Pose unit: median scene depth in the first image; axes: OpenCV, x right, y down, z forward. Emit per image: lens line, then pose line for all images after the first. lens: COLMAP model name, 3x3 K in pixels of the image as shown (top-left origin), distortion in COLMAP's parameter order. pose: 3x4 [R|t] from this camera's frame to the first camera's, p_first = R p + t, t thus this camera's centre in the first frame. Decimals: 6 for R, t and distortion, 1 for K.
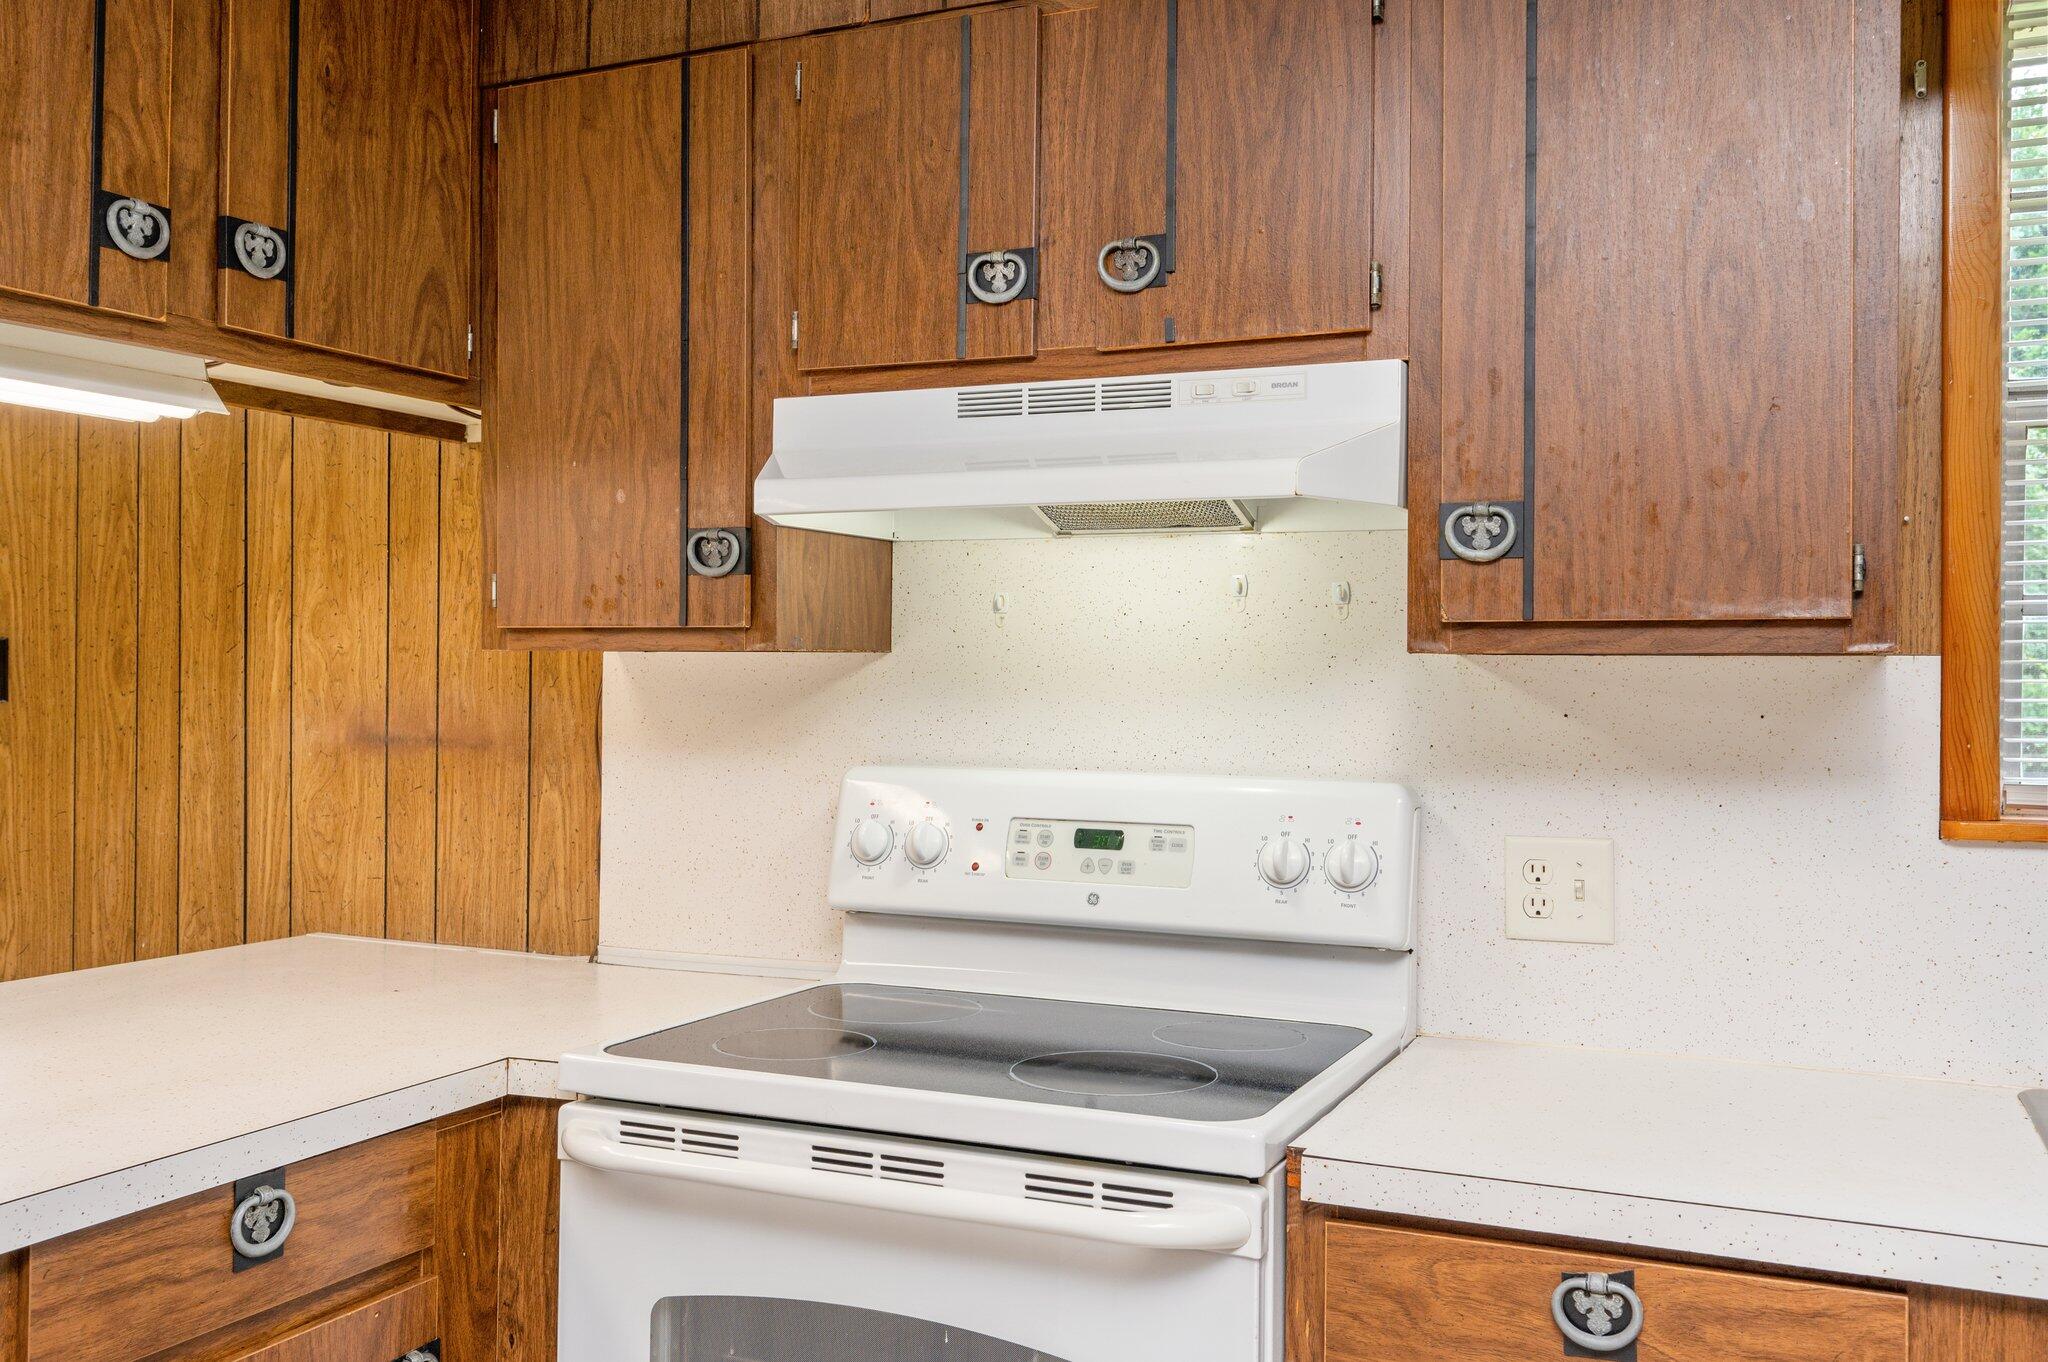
lens RADIAL K [[1718.6, 0, 938.8], [0, 1718.6, 664.1], [0, 0, 1]] dist [-0.006279, 0.008656]
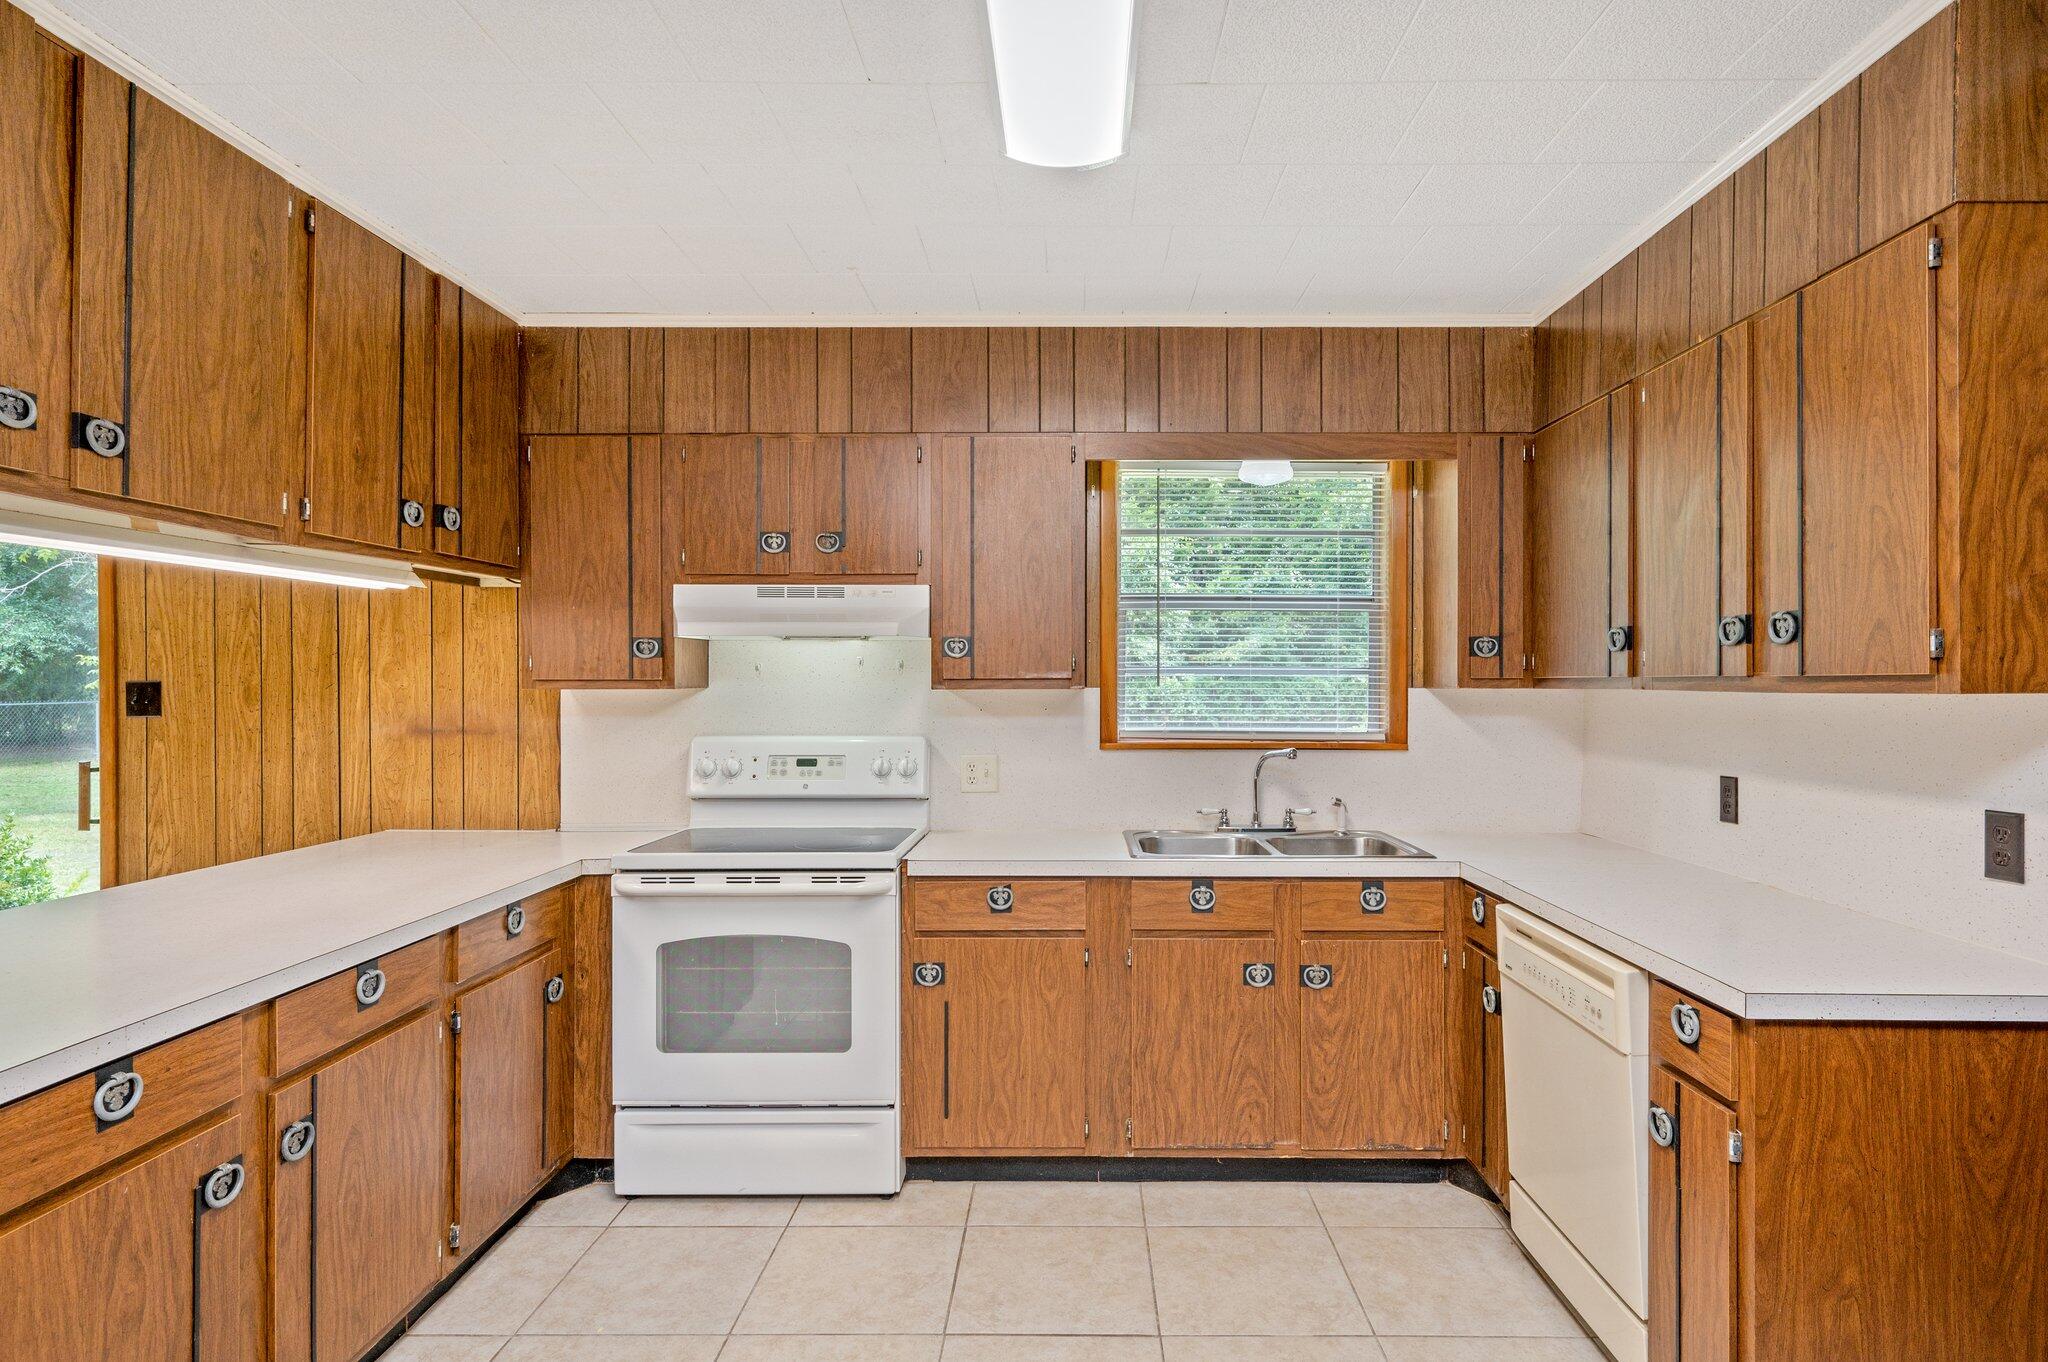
lens RADIAL K [[1104.5, 0, 985.1], [0, 1104.5, 682.9], [0, 0, 1]] dist [-0.000532, 0.001247]
pose [[0.924431, -0.011328, 0.381181, -0.258385], [0.006642, 0.999885, 0.013607, -0.031974], [-0.381291, -0.010047, 0.924400, -0.543079]]
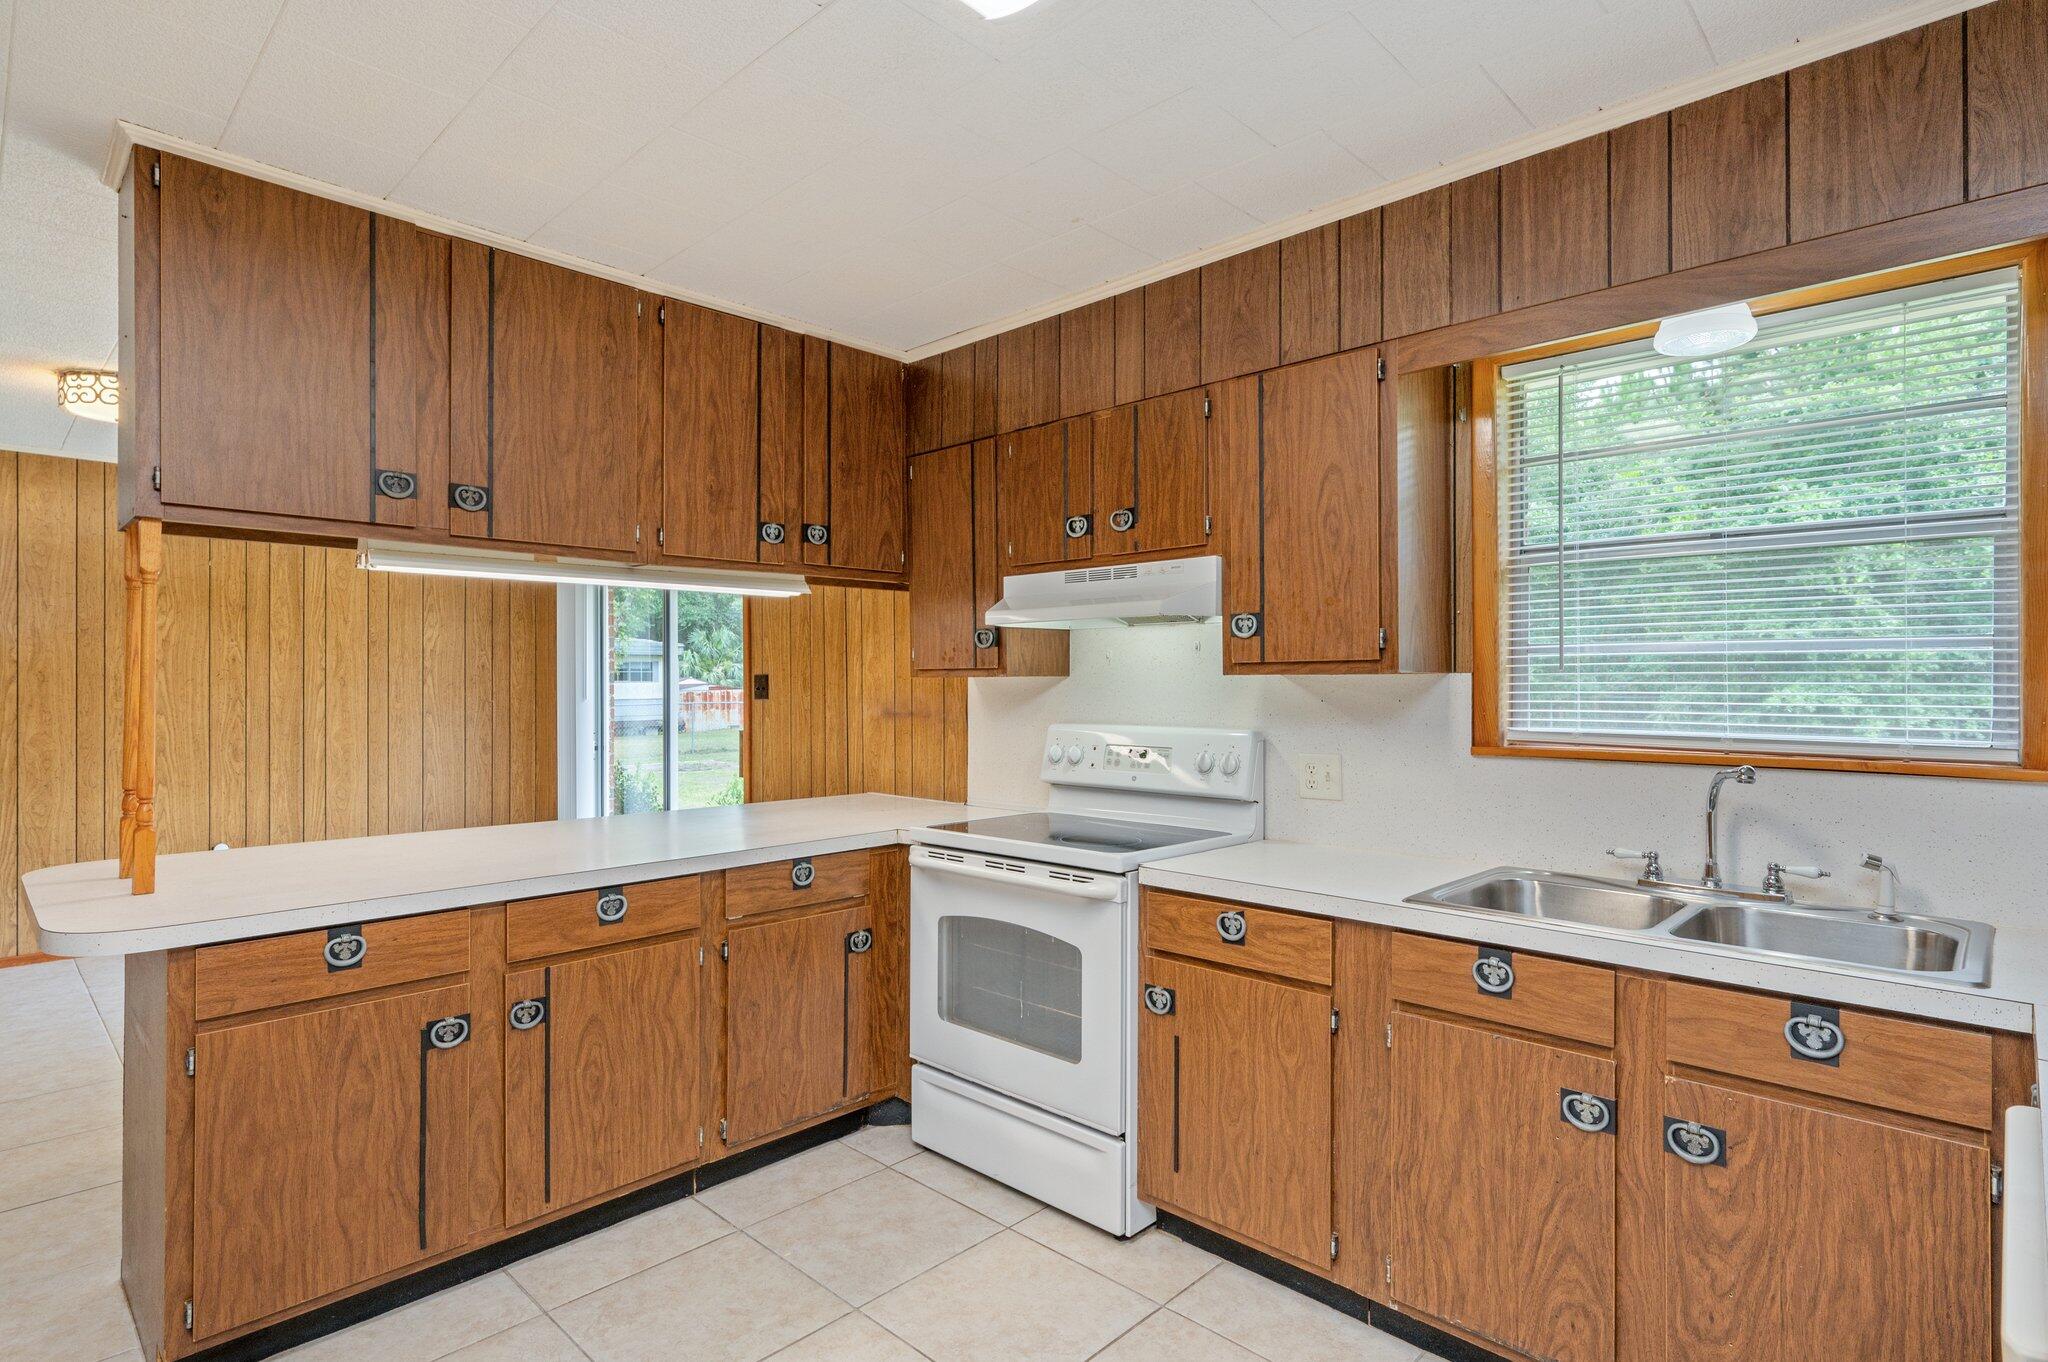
lens RADIAL K [[984.1, 0, 974.6], [0, 984.1, 679.9], [0, 0, 1]] dist [-0.001568, 0.000311]
pose [[0.937848, -0.012796, -0.346810, 0.330462], [0.013808, 0.999905, 0.000445, -0.004164], [0.346771, -0.005206, 0.937935, -0.337002]]
